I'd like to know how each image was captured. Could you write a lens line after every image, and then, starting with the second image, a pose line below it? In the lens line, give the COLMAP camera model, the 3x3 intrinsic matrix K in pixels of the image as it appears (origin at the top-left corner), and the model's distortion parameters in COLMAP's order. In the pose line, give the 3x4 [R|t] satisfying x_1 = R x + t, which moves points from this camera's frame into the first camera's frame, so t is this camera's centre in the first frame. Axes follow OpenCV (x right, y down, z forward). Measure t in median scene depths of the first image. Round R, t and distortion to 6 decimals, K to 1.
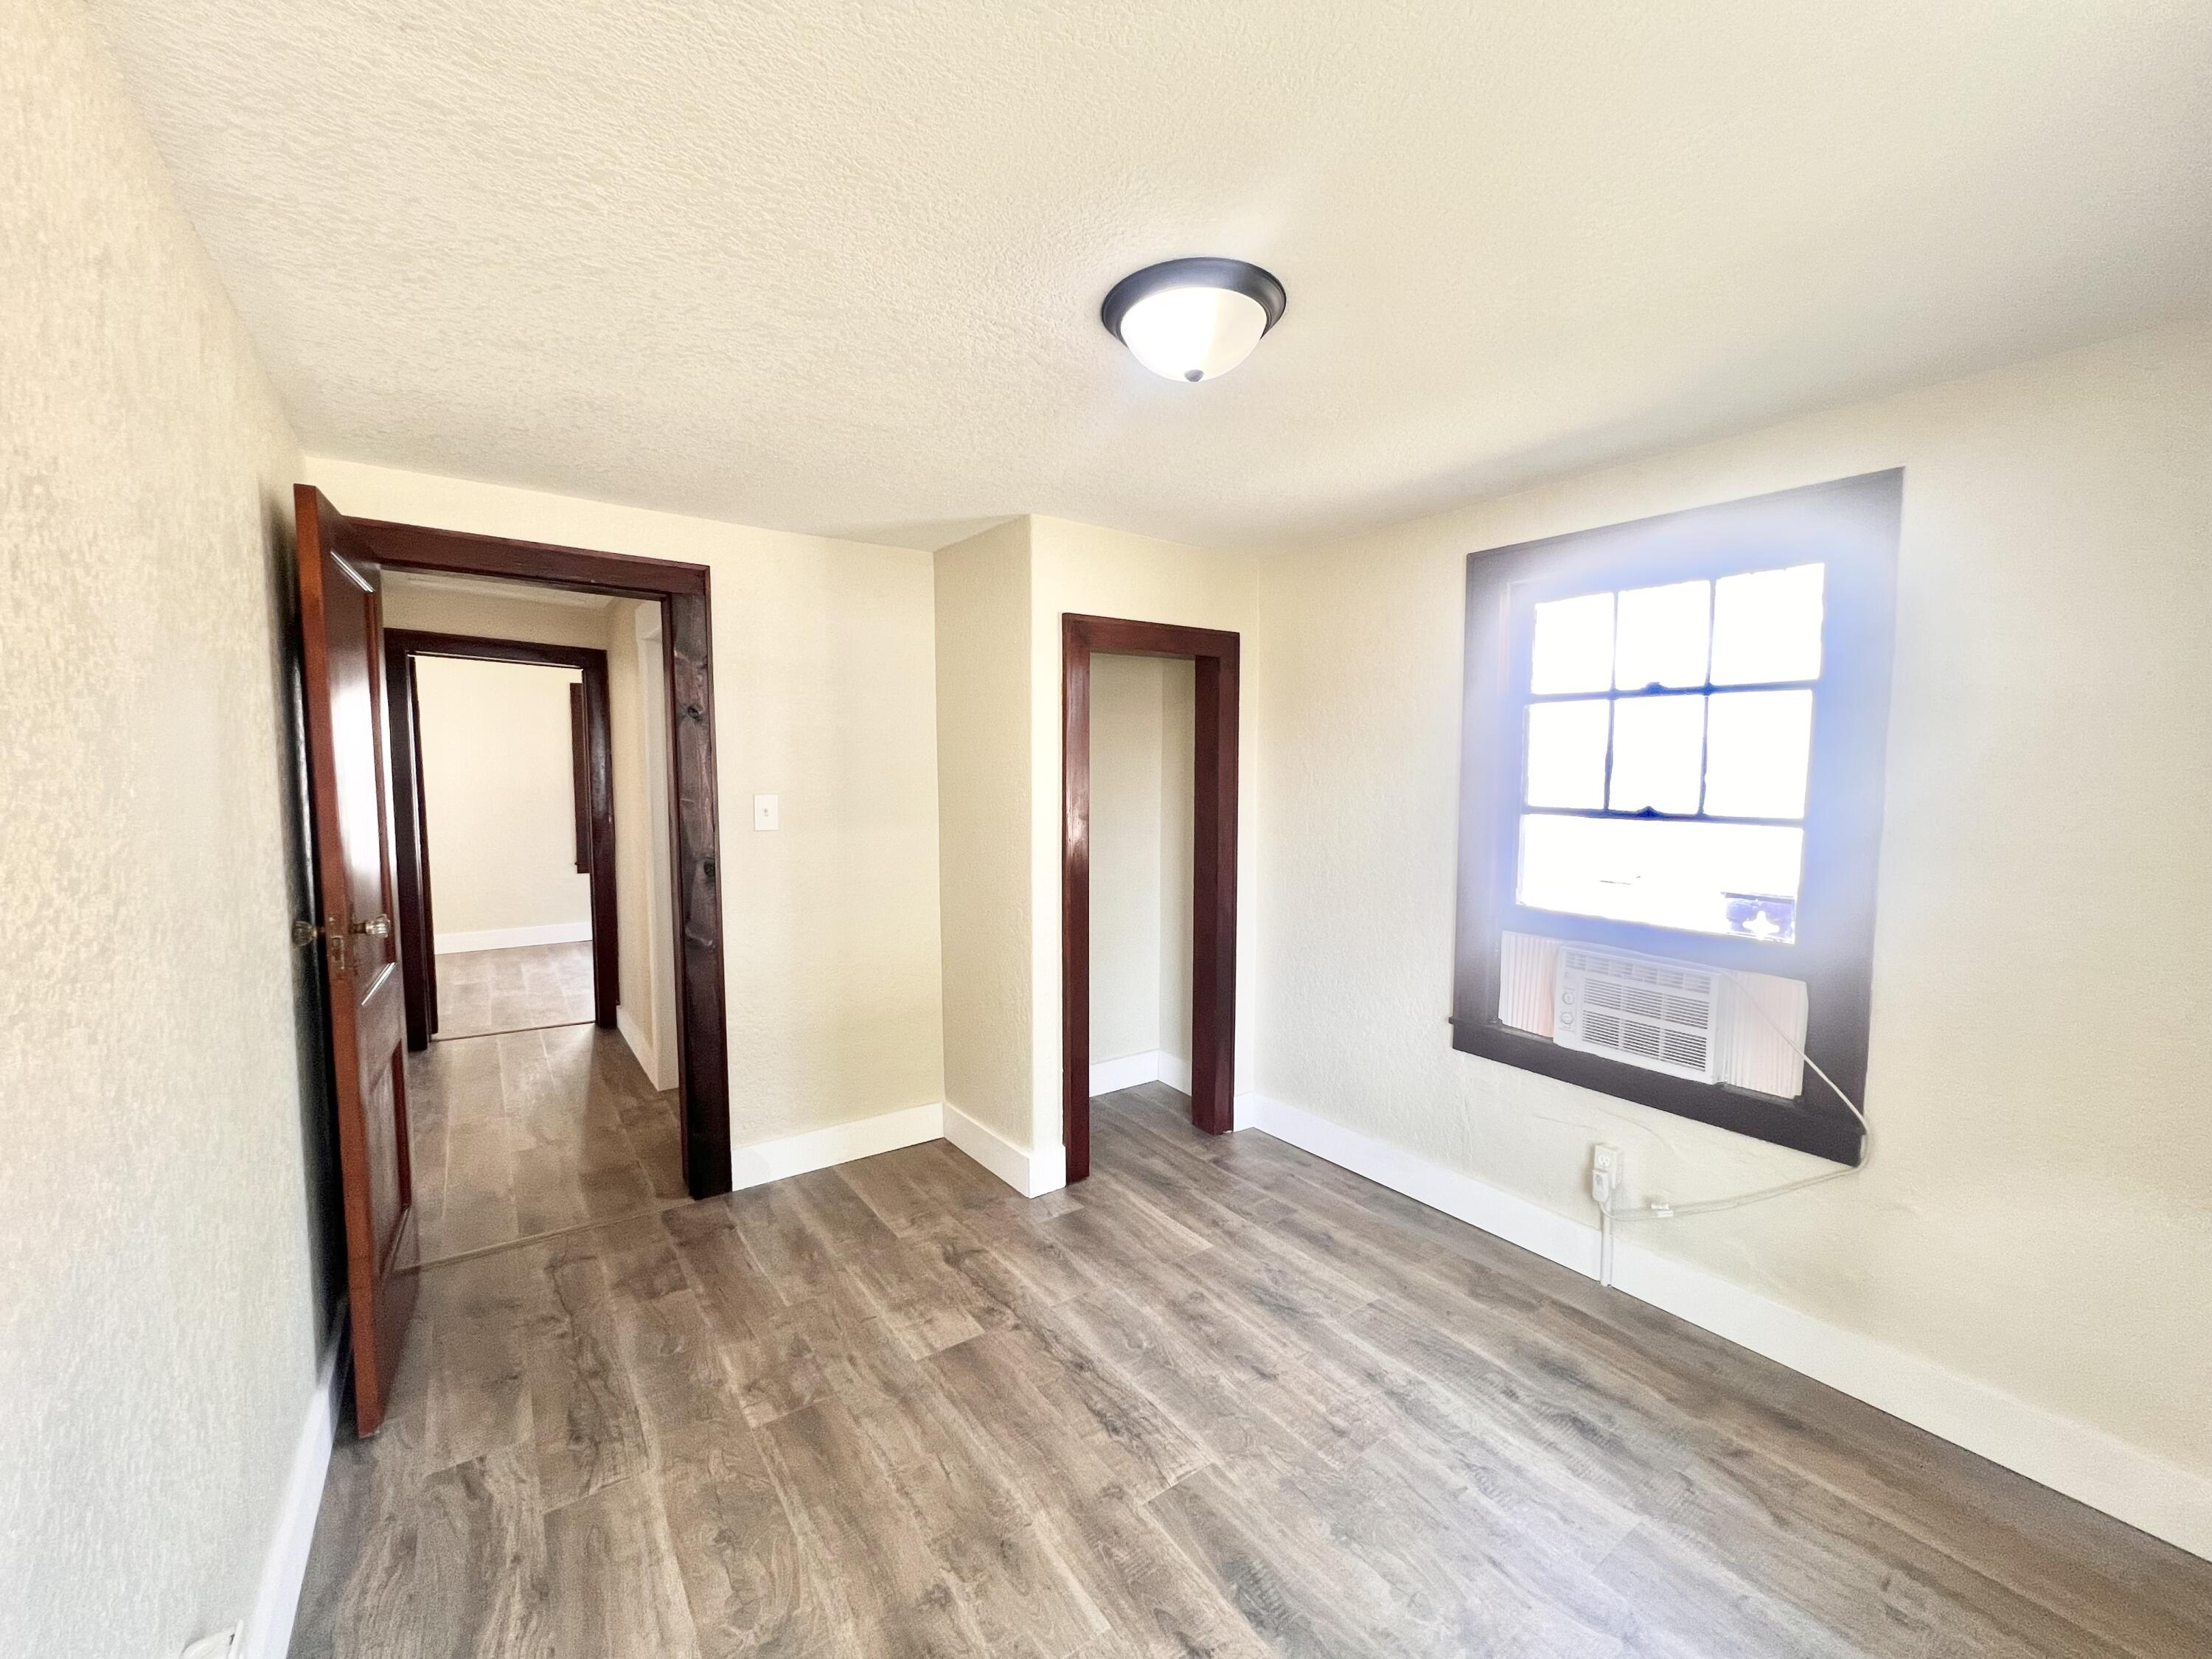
lens RADIAL K [[893.1, 0, 1114.2], [0, 893.1, 840.1], [0, 0, 1]] dist [0.001491, 0.000398]
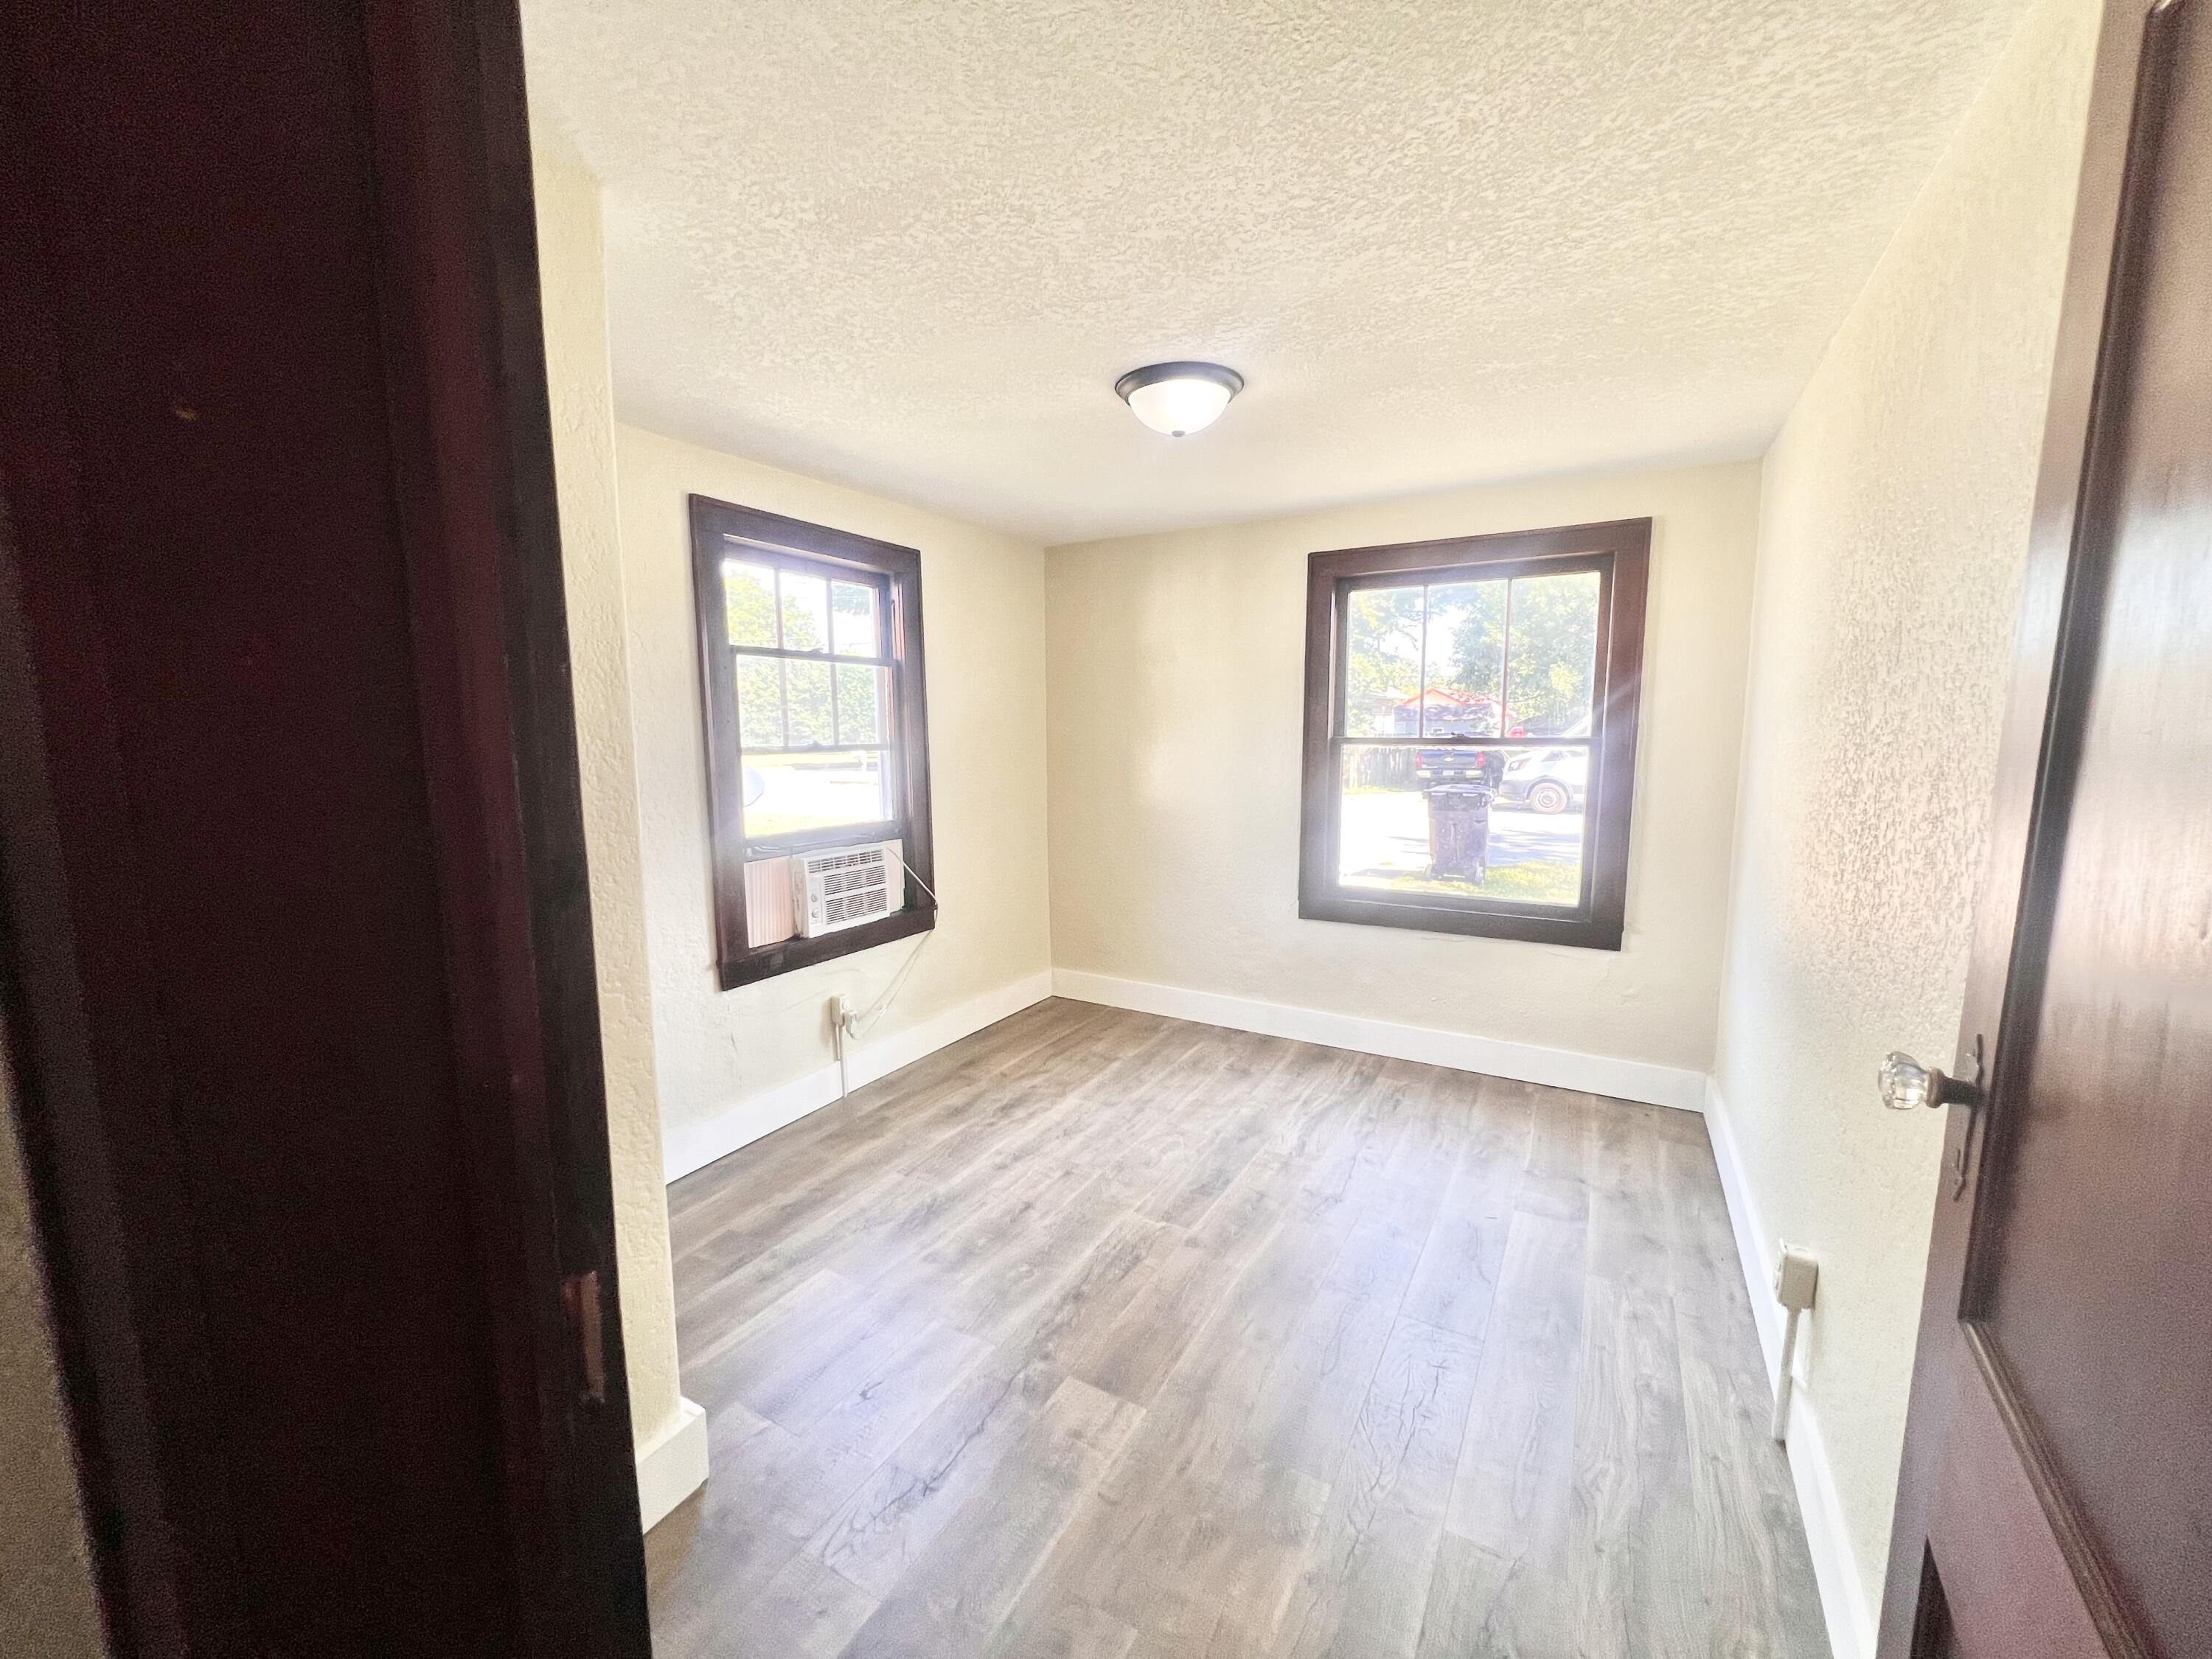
lens RADIAL K [[887.2, 0, 1104.8], [0, 887.2, 838.1], [0, 0, 1]] dist [0.003488, 0.000045]
pose [[-0.413166, -0.123705, 0.902214, -0.887324], [0.071736, 0.983231, 0.167665, -0.095286], [-0.907826, 0.133995, -0.397364, 1.279470]]
